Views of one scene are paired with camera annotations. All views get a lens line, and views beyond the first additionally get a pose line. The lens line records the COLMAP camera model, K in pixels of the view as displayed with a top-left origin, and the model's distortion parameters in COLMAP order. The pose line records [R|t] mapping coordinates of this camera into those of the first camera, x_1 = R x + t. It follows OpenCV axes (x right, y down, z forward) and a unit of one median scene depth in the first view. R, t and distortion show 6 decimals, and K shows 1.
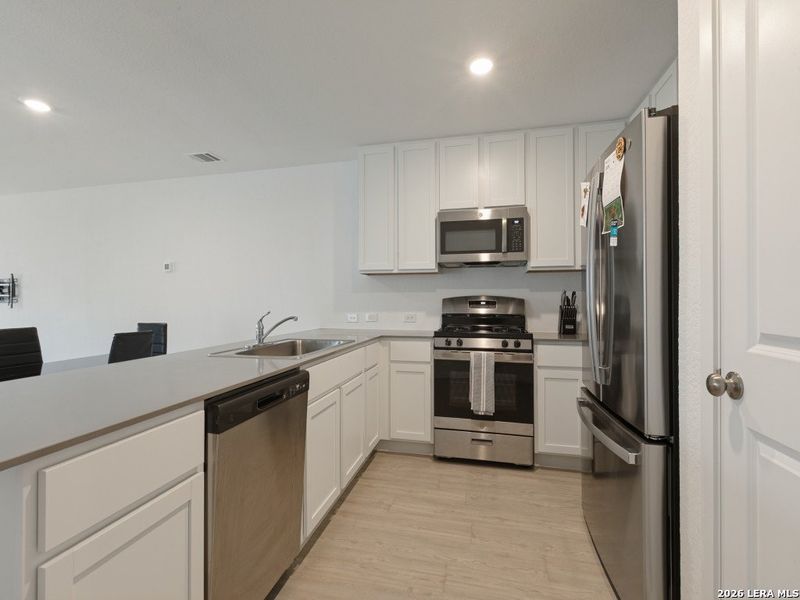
lens RADIAL K [[361.6, 0, 398.9], [0, 361.6, 298.5], [0, 0, 1]] dist [-0.000638, -0.000558]
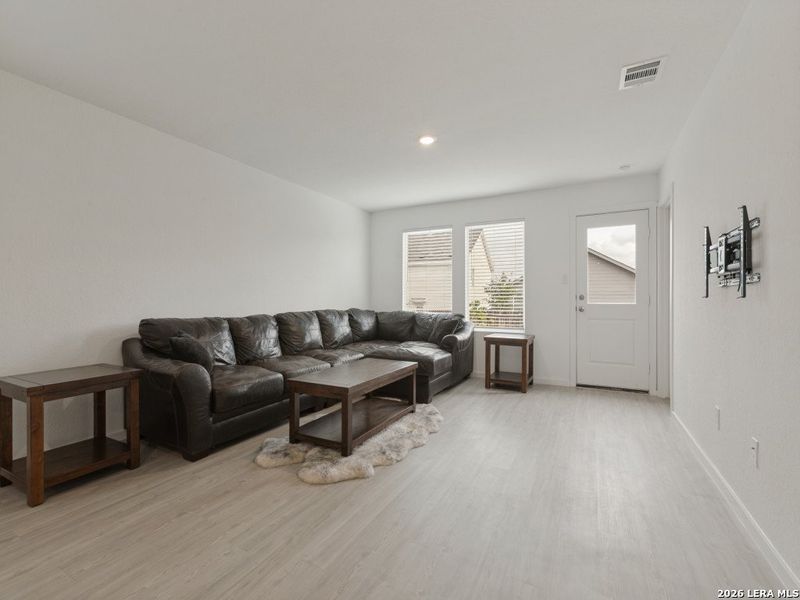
lens RADIAL K [[361.6, 0, 398.9], [0, 361.6, 298.5], [0, 0, 1]] dist [-0.000638, -0.000558]
pose [[-0.254932, 0.003087, -0.966954, -1.011085], [0.004506, 0.999988, 0.002005, 0.039941], [0.966948, -0.003846, -0.254943, 1.231780]]
